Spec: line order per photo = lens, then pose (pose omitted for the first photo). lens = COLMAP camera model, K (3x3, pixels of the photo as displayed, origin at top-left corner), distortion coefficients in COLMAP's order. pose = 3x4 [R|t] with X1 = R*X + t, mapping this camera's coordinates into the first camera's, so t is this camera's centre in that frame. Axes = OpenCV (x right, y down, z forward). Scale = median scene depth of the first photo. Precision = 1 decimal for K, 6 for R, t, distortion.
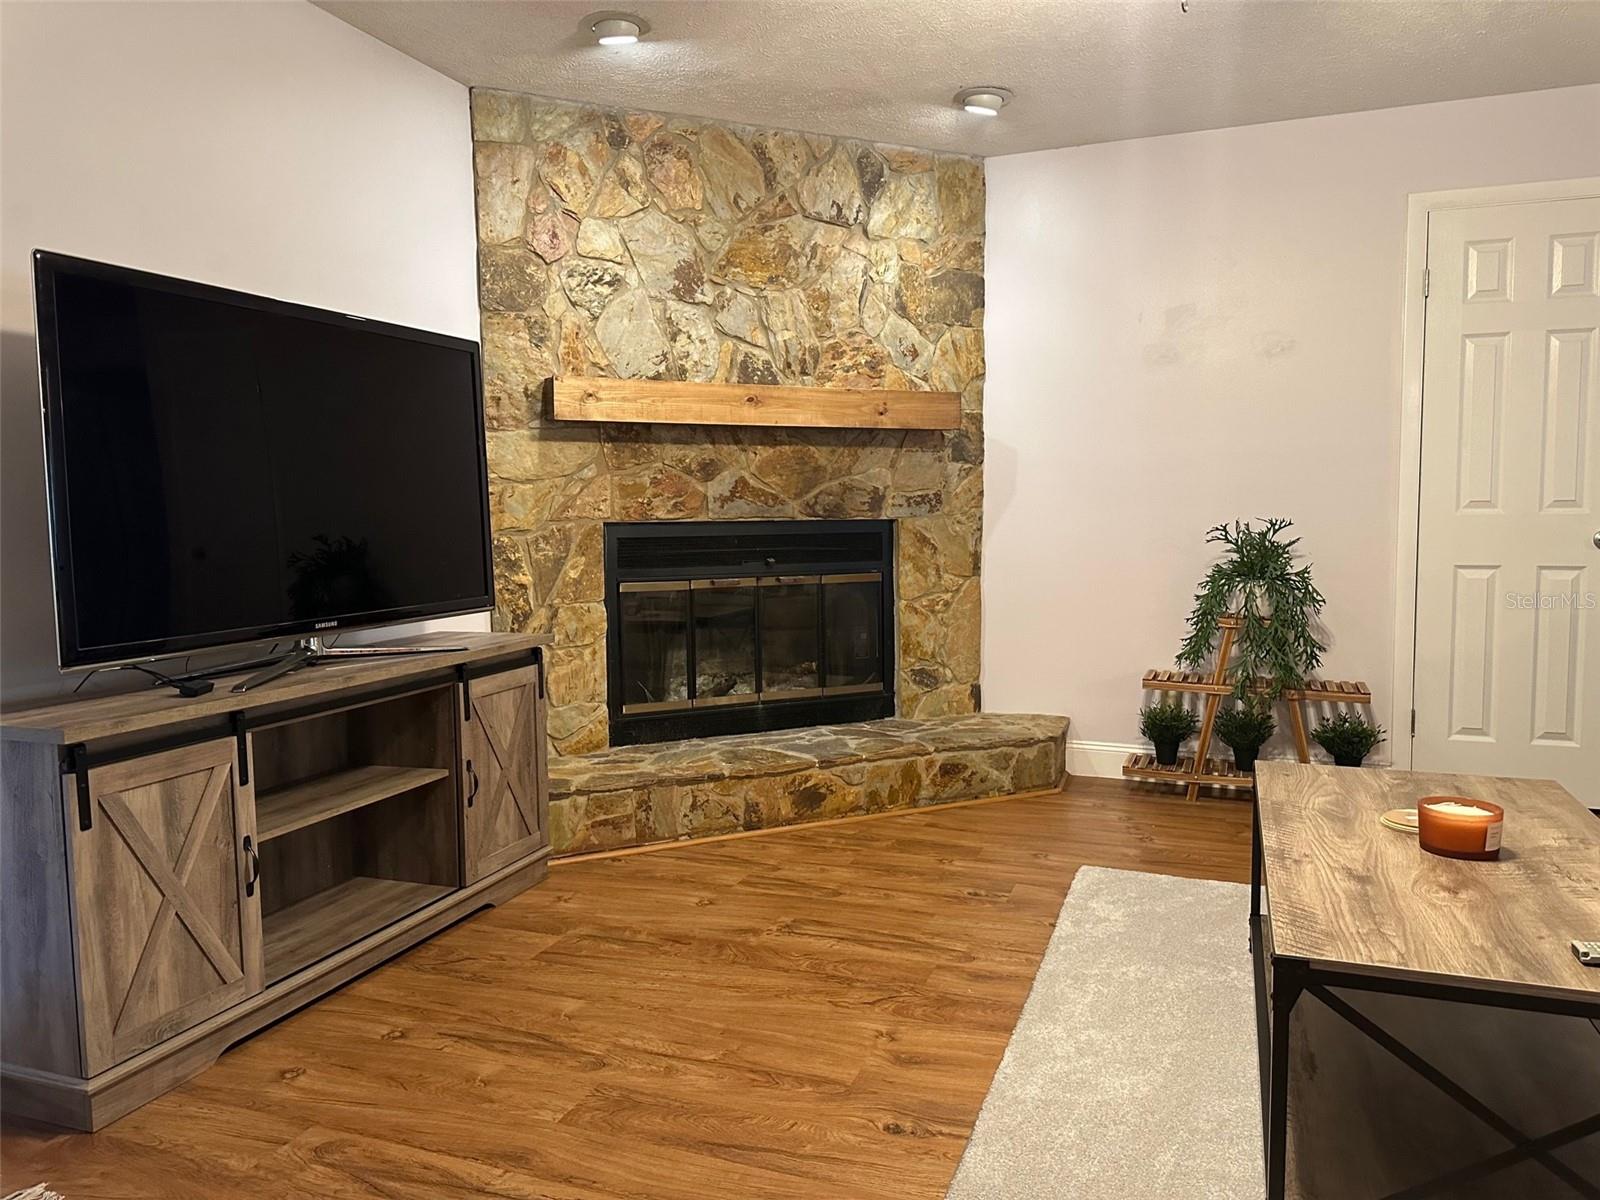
lens RADIAL K [[1136.2, 0, 807.6], [0, 1136.2, 586.0], [0, 0, 1]] dist [0.052427, -0.017321]
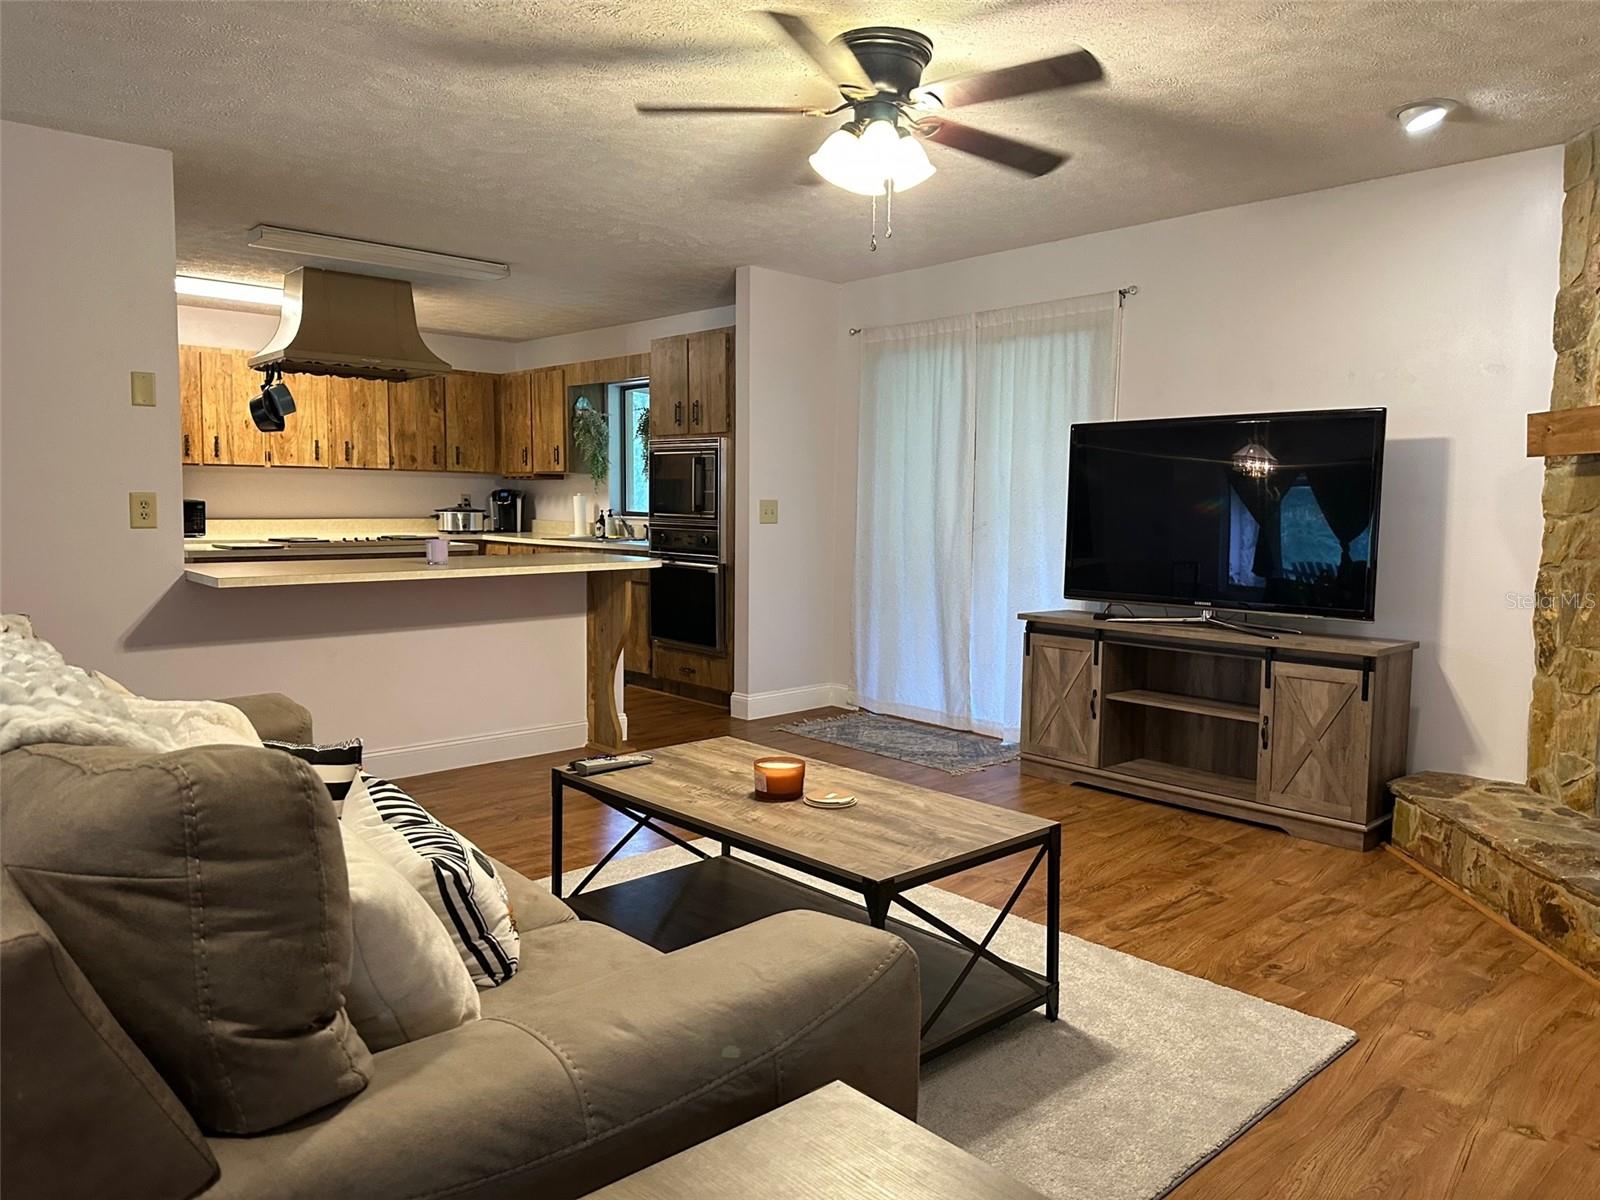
lens RADIAL K [[1136.2, 0, 807.1], [0, 1136.2, 602.3], [0, 0, 1]] dist [0.052427, -0.017321]
pose [[-0.461136, 0.076242, -0.884048, 1.142456], [-0.074460, 0.989463, 0.124173, -0.114191], [0.884200, 0.123087, -0.450600, 1.059886]]
